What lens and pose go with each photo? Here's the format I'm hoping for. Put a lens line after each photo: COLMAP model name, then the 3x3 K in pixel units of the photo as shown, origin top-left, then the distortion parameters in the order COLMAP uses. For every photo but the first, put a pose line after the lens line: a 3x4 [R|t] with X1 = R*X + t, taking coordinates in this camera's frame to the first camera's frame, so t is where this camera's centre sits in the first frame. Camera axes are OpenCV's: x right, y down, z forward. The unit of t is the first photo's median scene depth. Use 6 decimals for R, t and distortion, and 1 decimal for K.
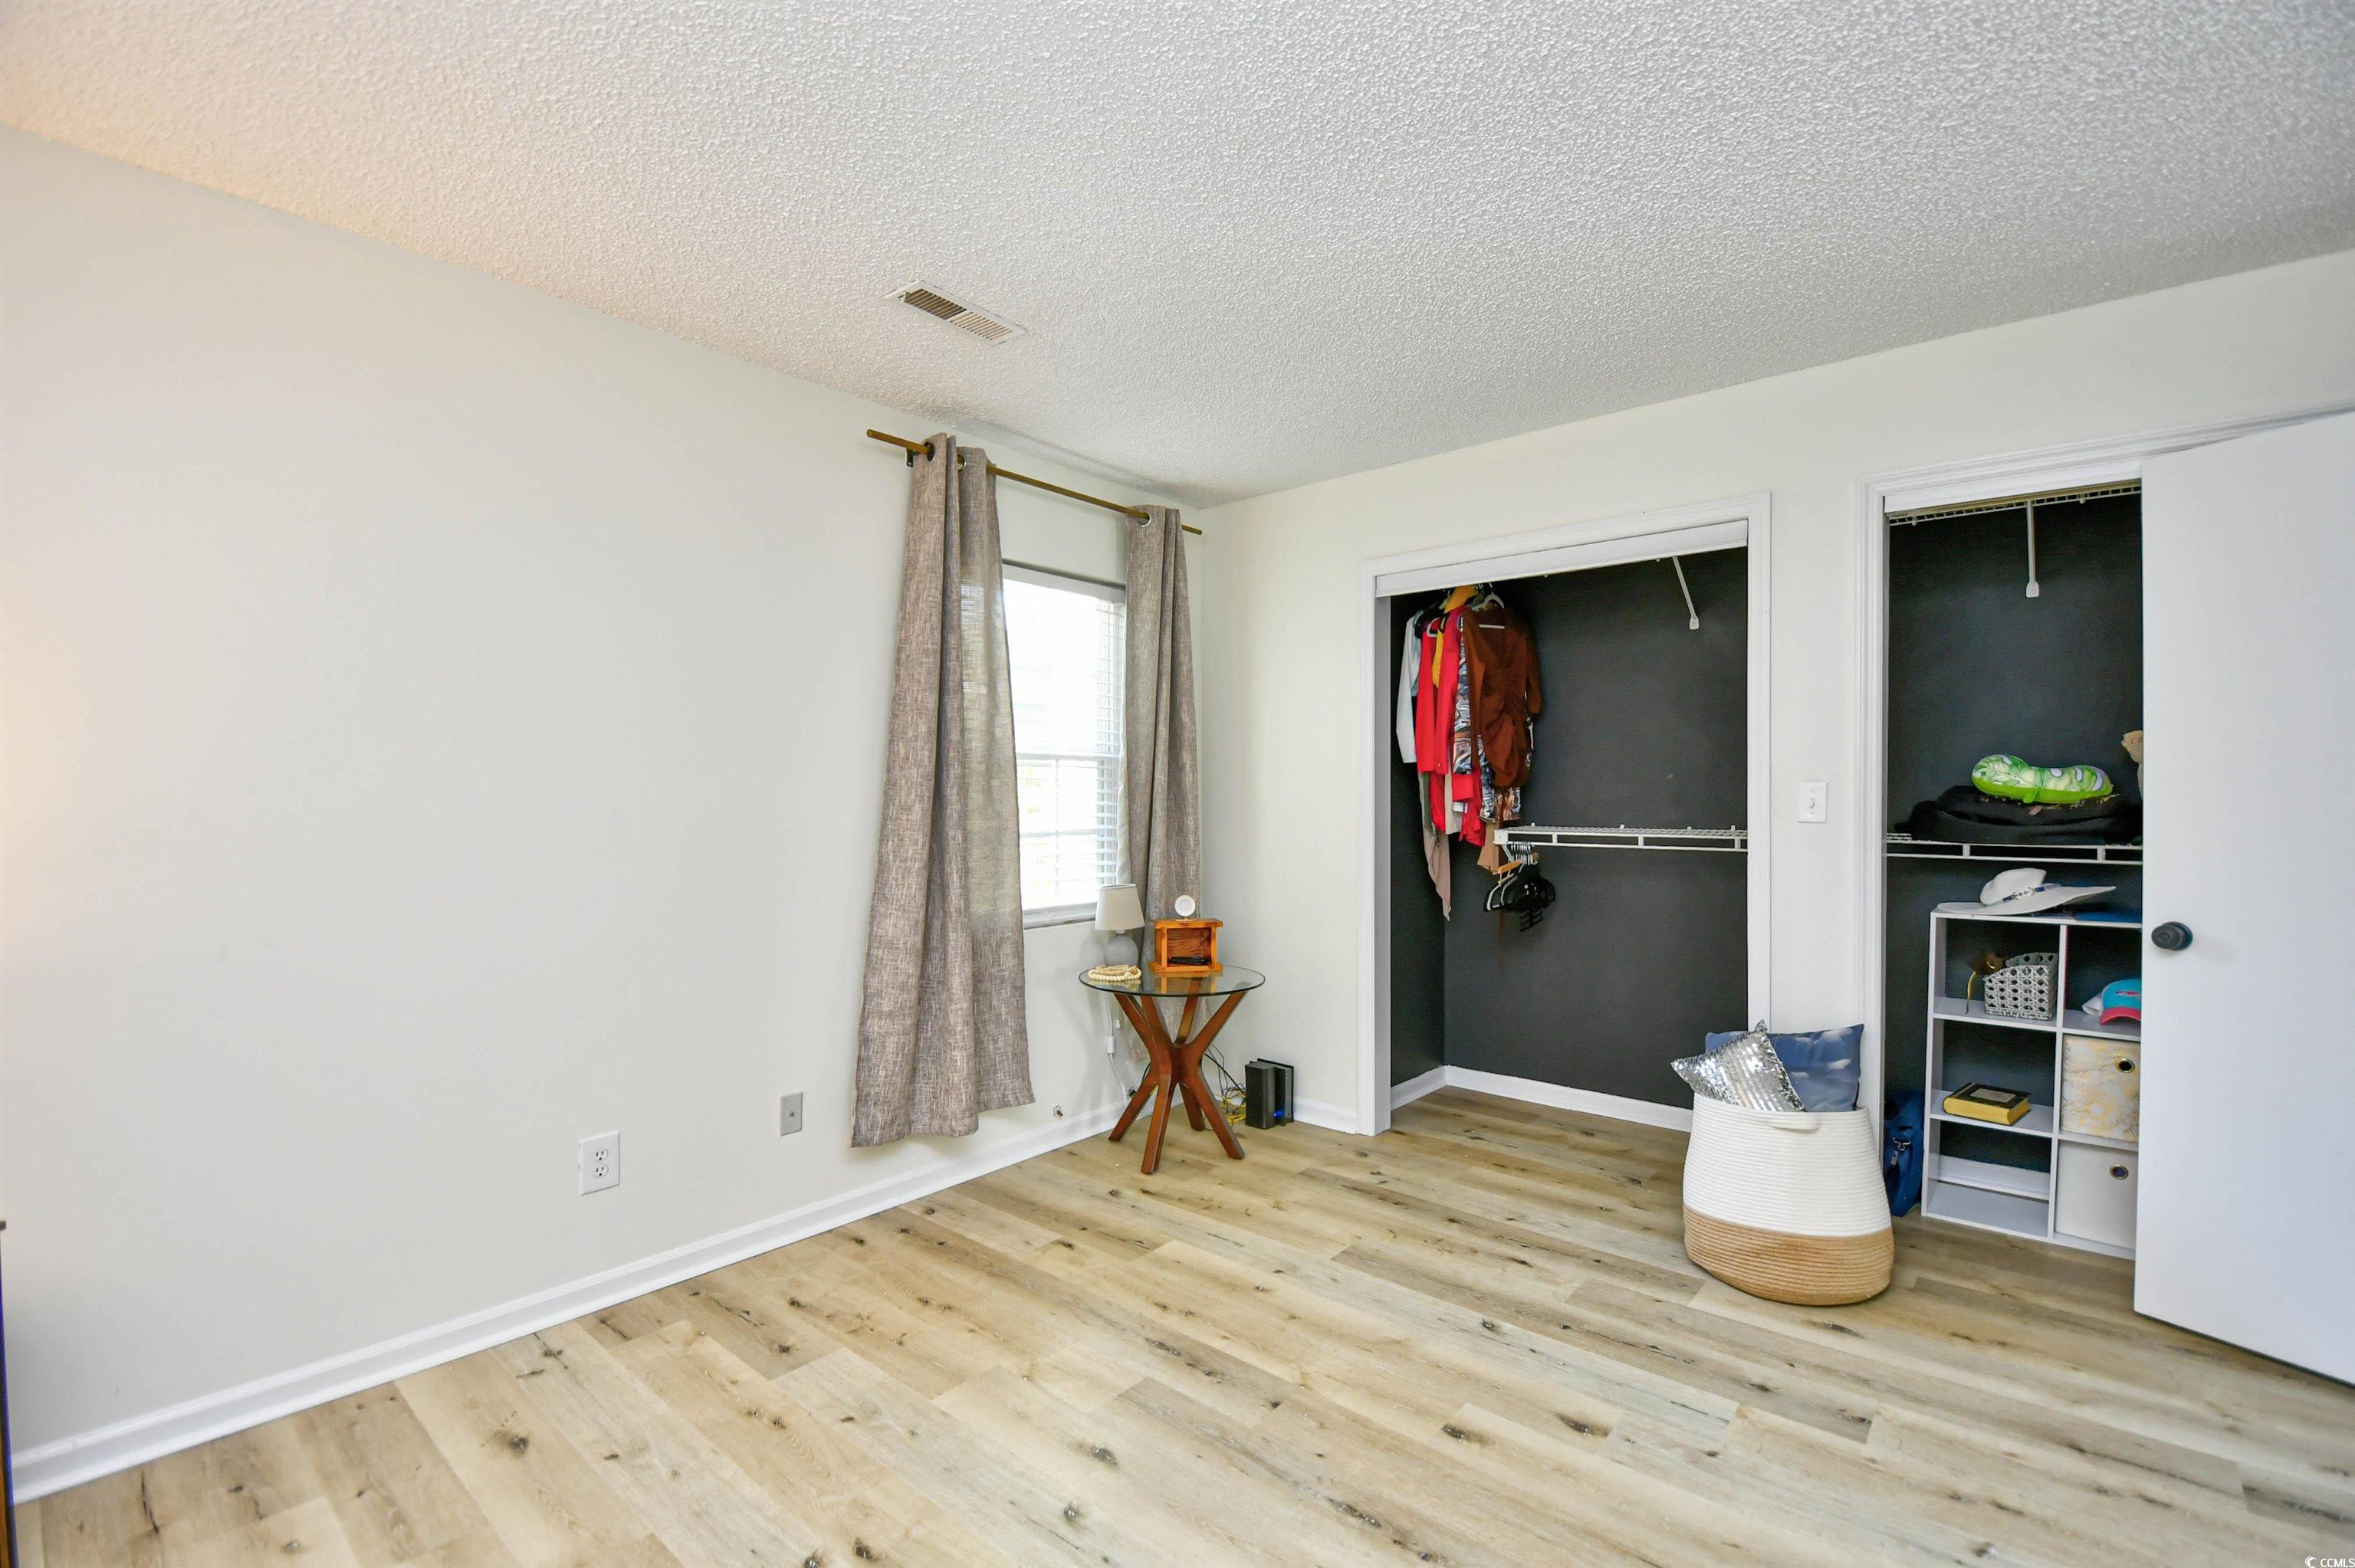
lens RADIAL K [[1036.8, 0, 1176.2], [0, 1036.8, 793.4], [0, 0, 1]] dist [0.004501, -0.013700]
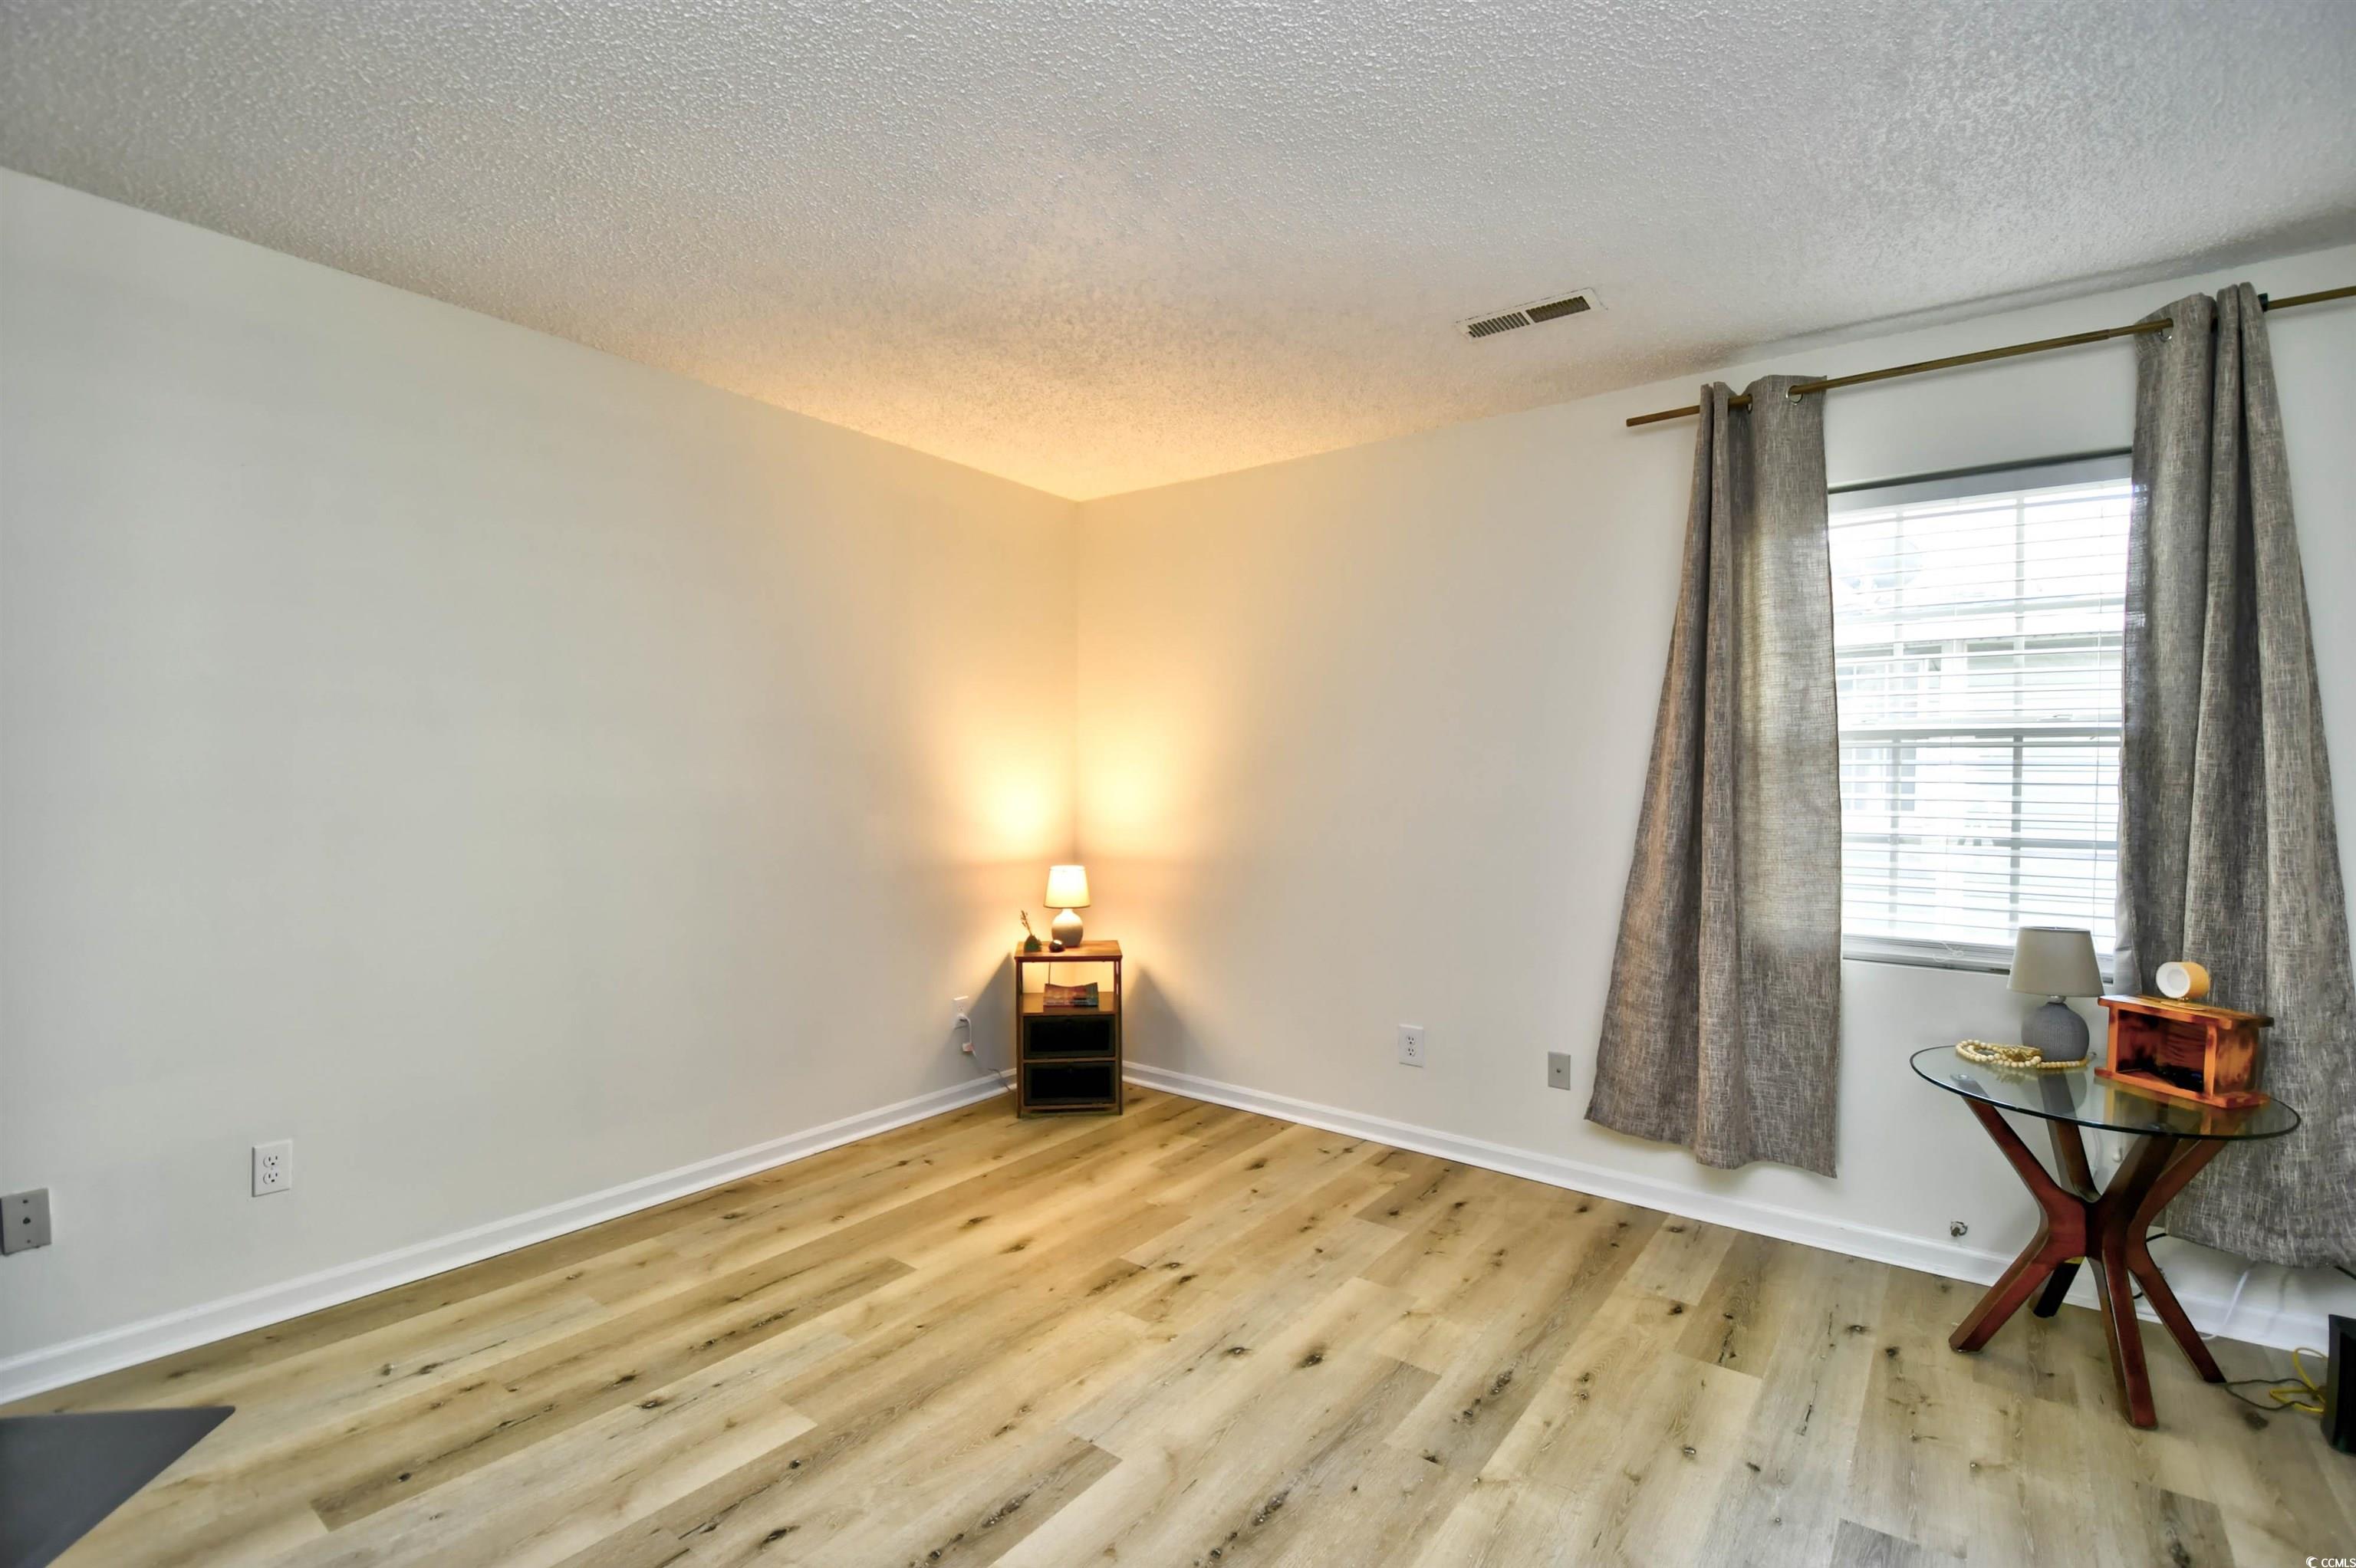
lens RADIAL K [[1037.3, 0, 1176.7], [0, 1037.3, 793.4], [0, 0, 1]] dist [0.004501, -0.013700]
pose [[0.050003, 0.011729, -0.998680, 0.693201], [-0.009294, 0.999893, 0.011277, 0.003497], [0.998706, 0.008717, 0.050107, 0.518978]]
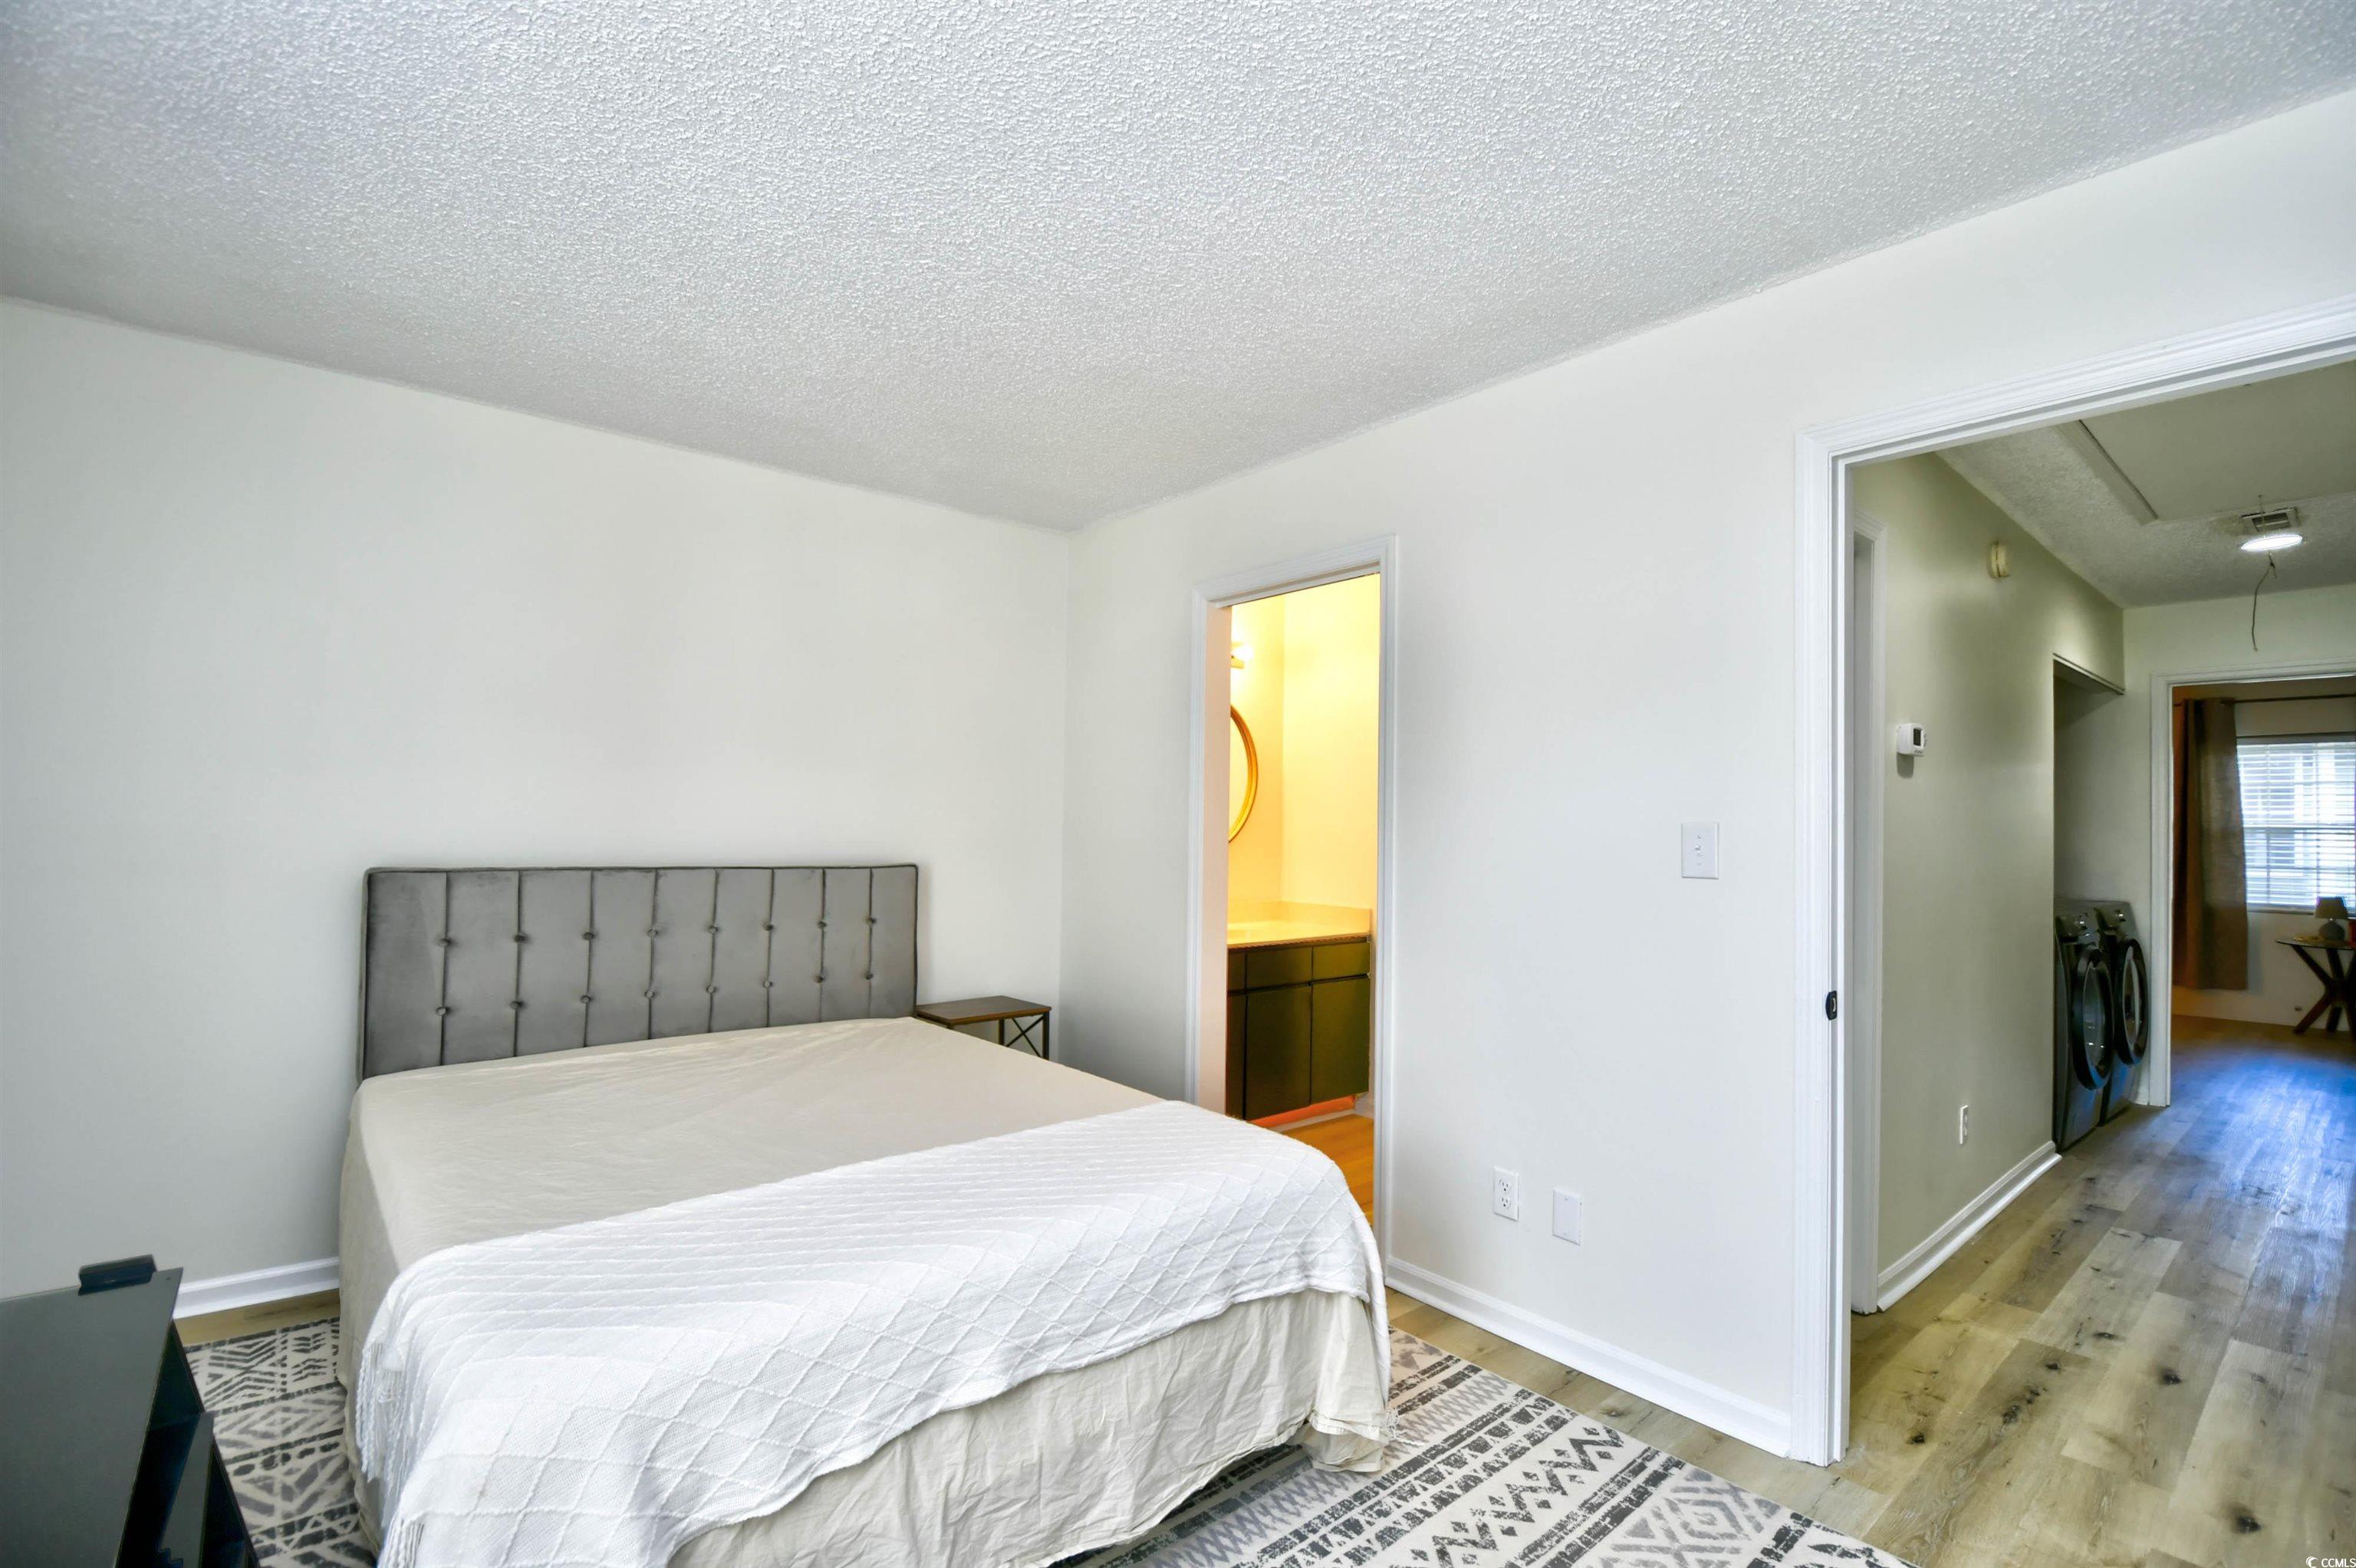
lens RADIAL K [[1052.9, 0, 1179.7], [0, 1052.9, 788.4], [0, 0, 1]] dist [-0.028106, 0.000134]
pose [[-0.159476, -0.024547, -0.986897, 2.660926], [-0.012224, 0.999663, -0.022889, -0.051928], [0.987126, 0.008414, -0.159722, -1.001606]]
